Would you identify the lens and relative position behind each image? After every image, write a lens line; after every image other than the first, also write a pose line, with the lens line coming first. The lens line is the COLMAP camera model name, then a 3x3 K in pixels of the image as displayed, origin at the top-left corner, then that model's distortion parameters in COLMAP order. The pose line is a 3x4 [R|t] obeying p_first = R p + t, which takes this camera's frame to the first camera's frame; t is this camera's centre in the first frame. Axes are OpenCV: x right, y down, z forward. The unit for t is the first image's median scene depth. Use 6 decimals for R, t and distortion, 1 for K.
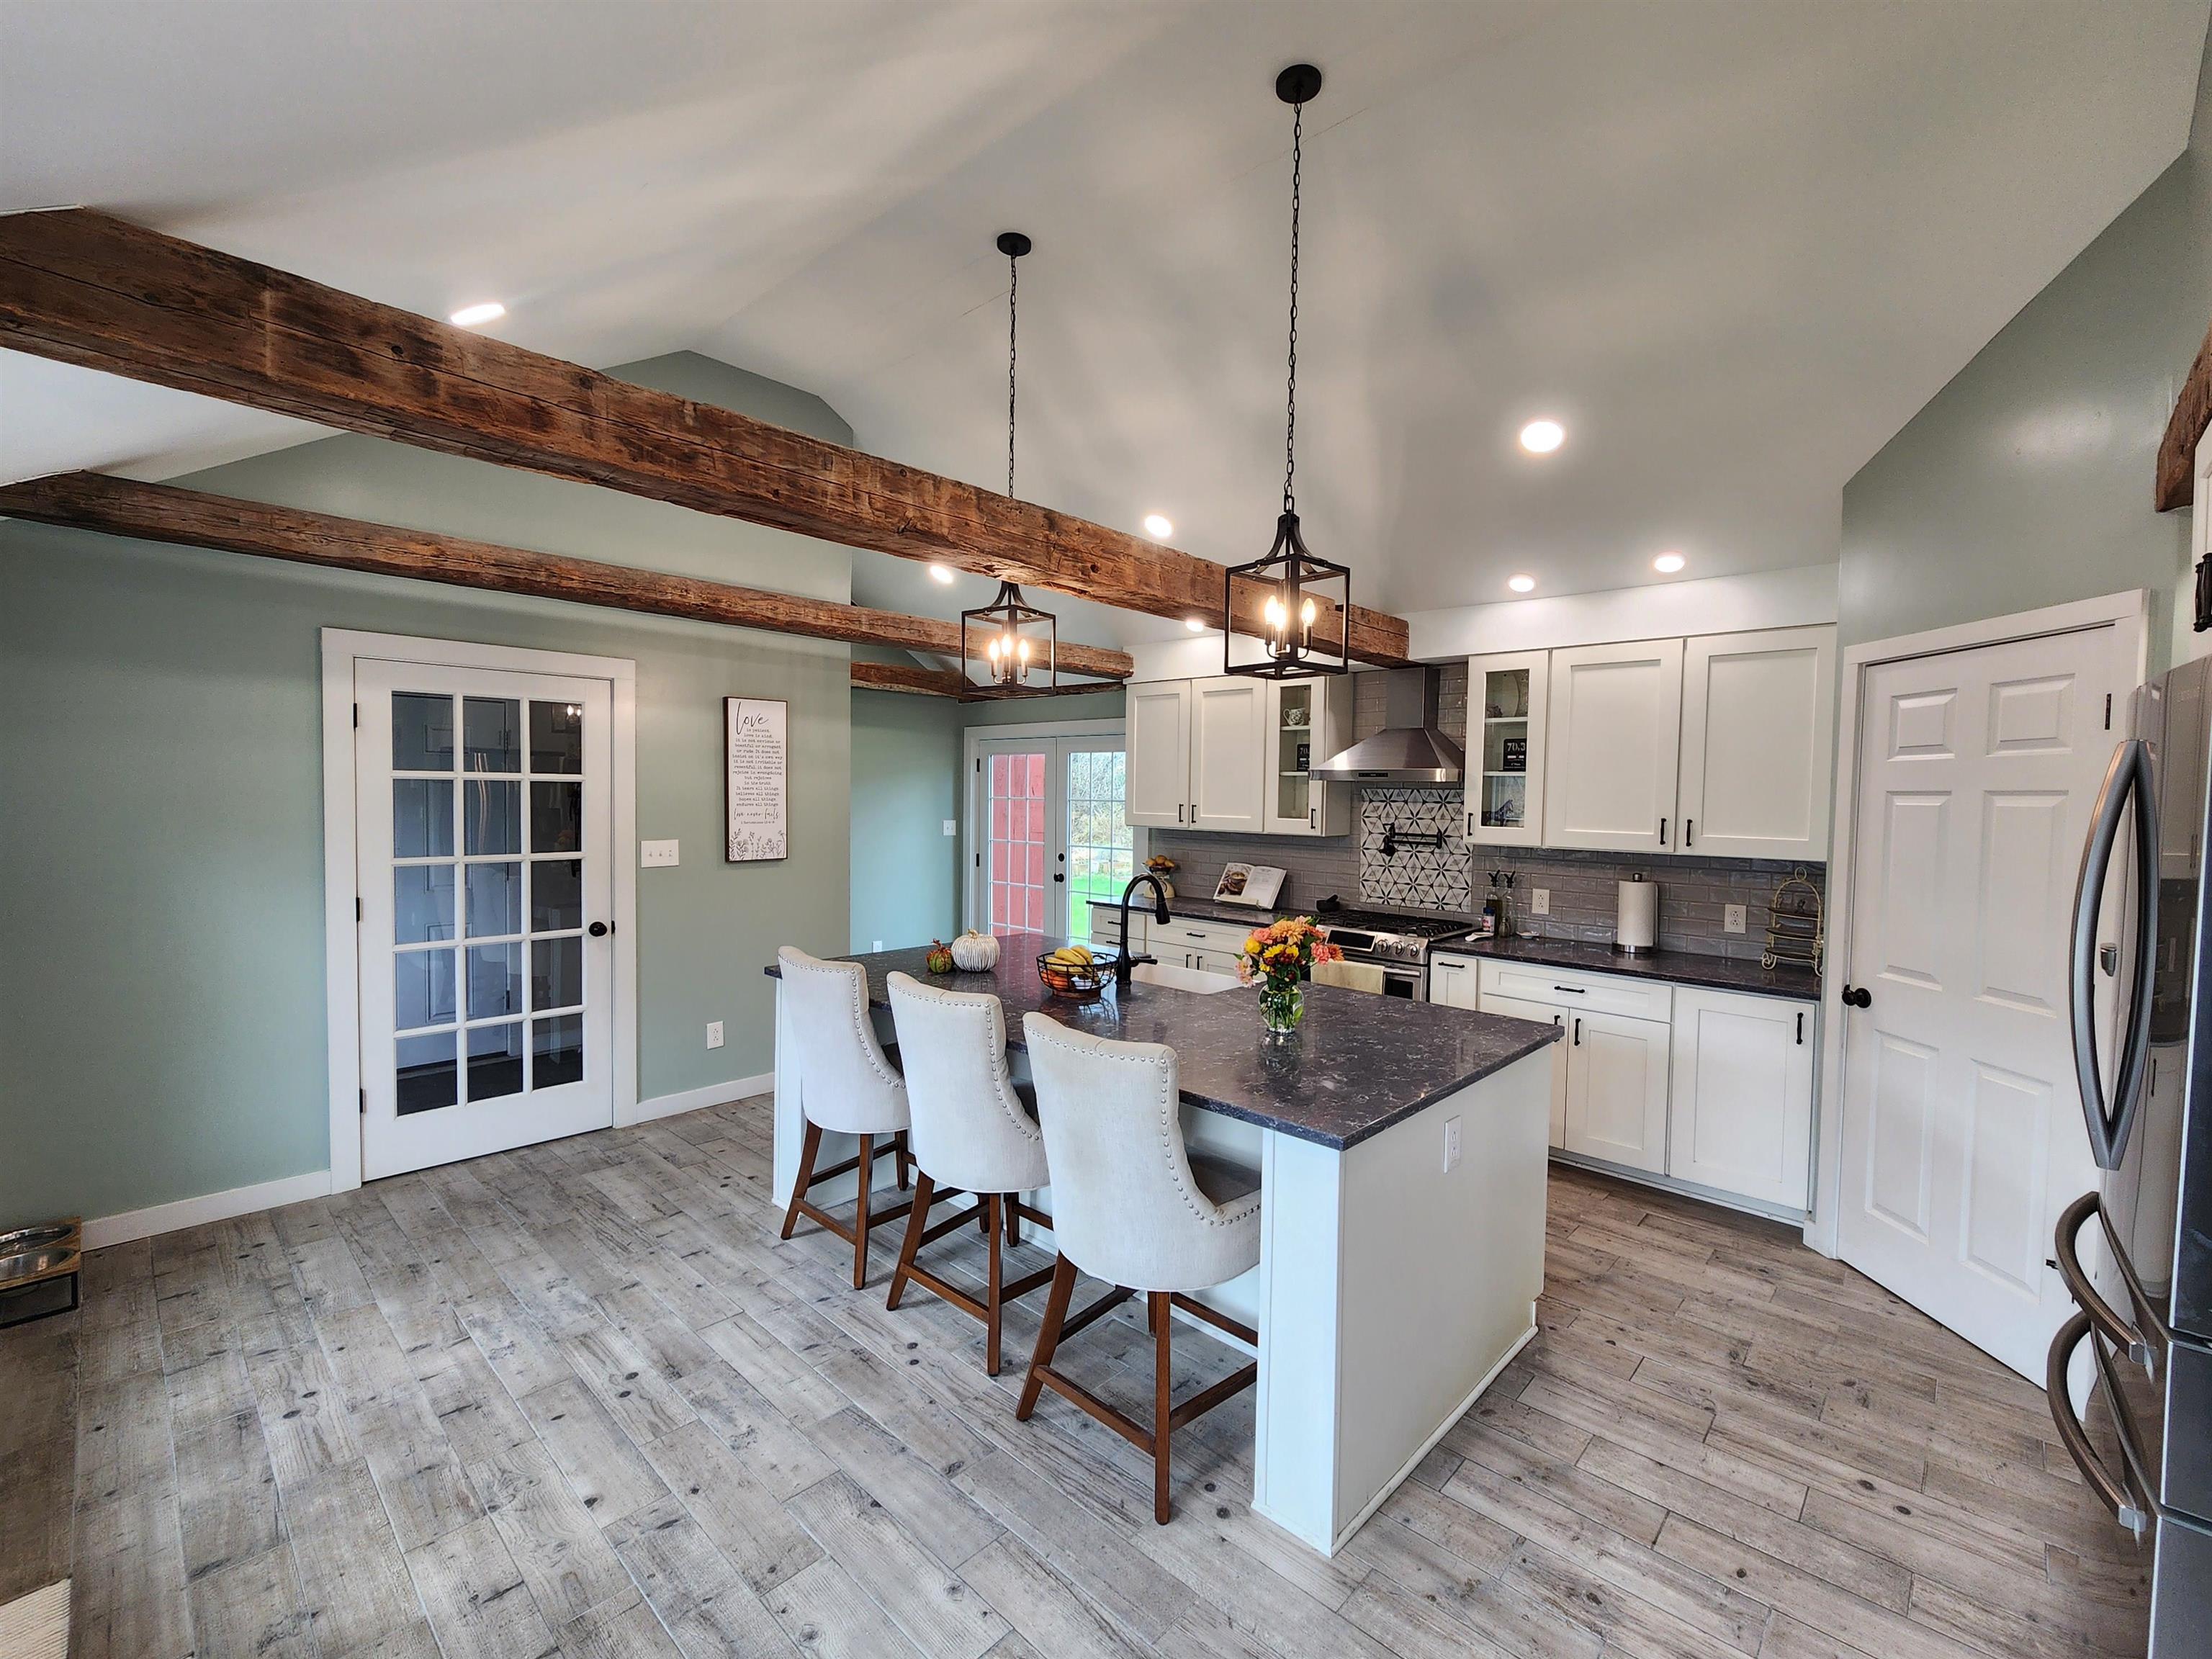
lens RADIAL K [[941.8, 0, 1105.8], [0, 941.8, 825.1], [0, 0, 1]] dist [0.000255, -0.000627]
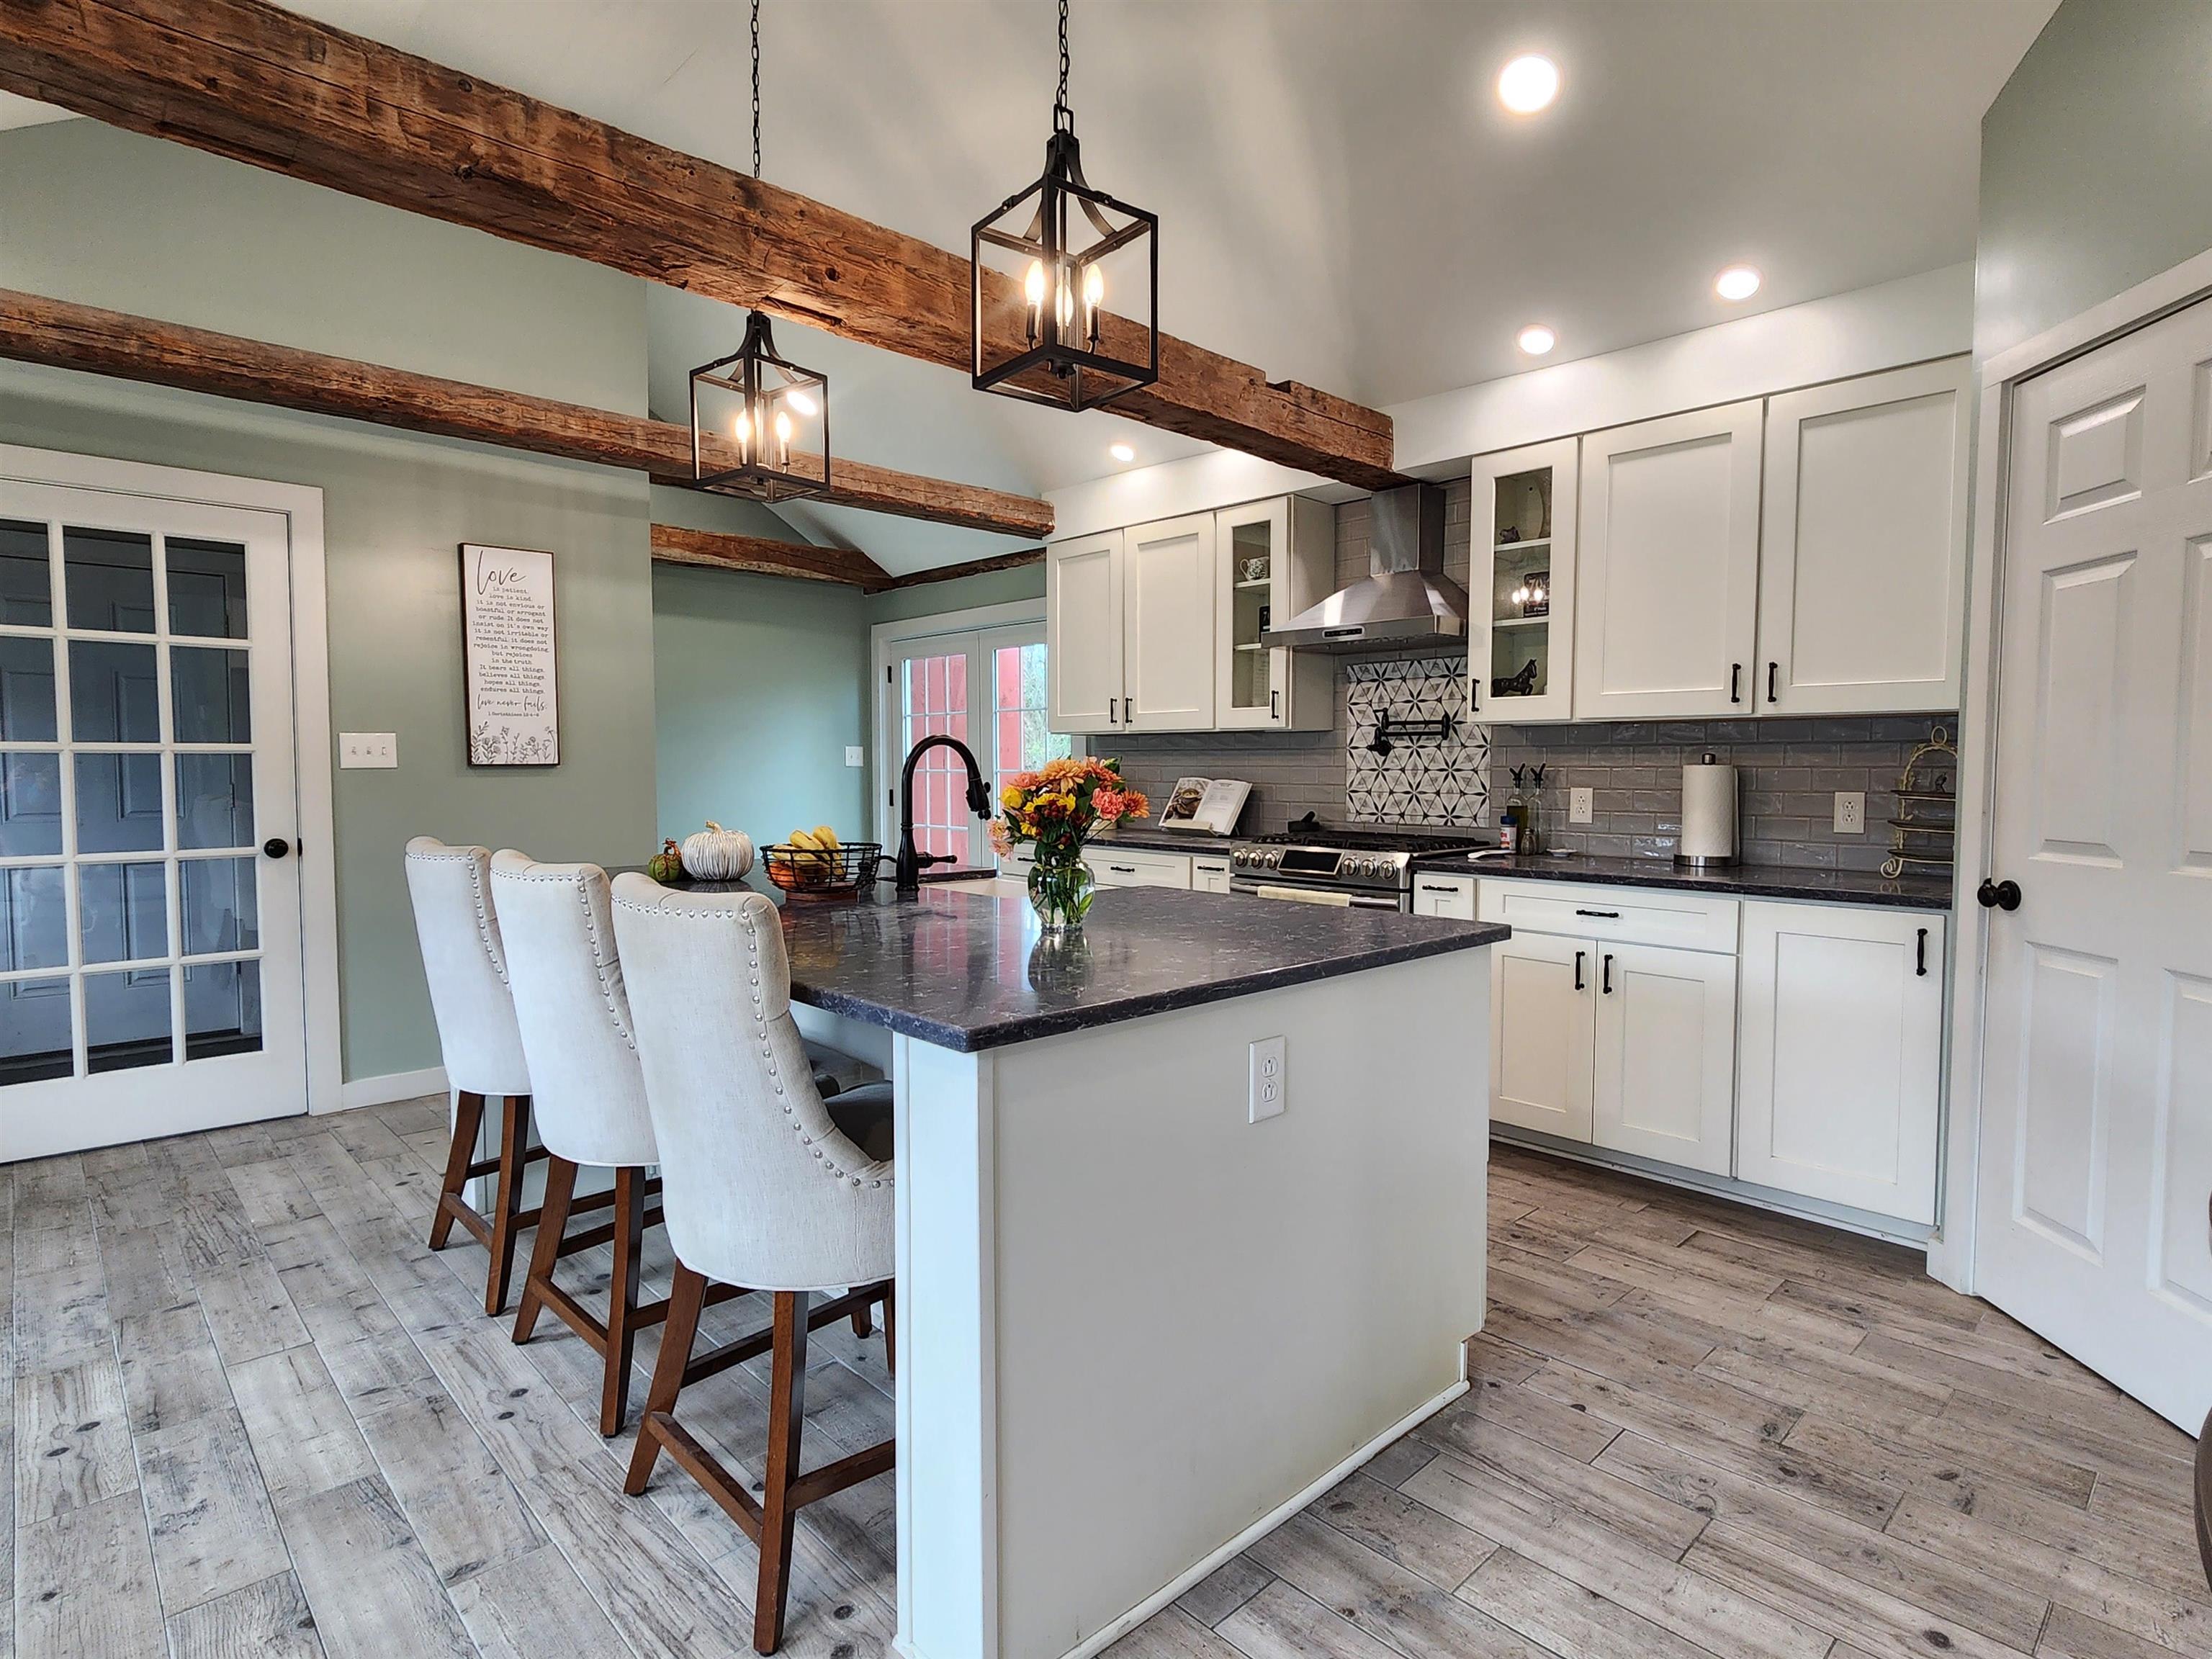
lens RADIAL K [[1148.3, 0, 1105.7], [0, 1148.3, 822.9], [0, 0, 1]] dist [-0.002388, 0.001286]
pose [[0.998294, -0.011533, -0.057244, 0.201399], [0.012313, 0.999836, 0.013294, 0.102704], [0.057081, -0.013976, 0.998272, 0.153964]]
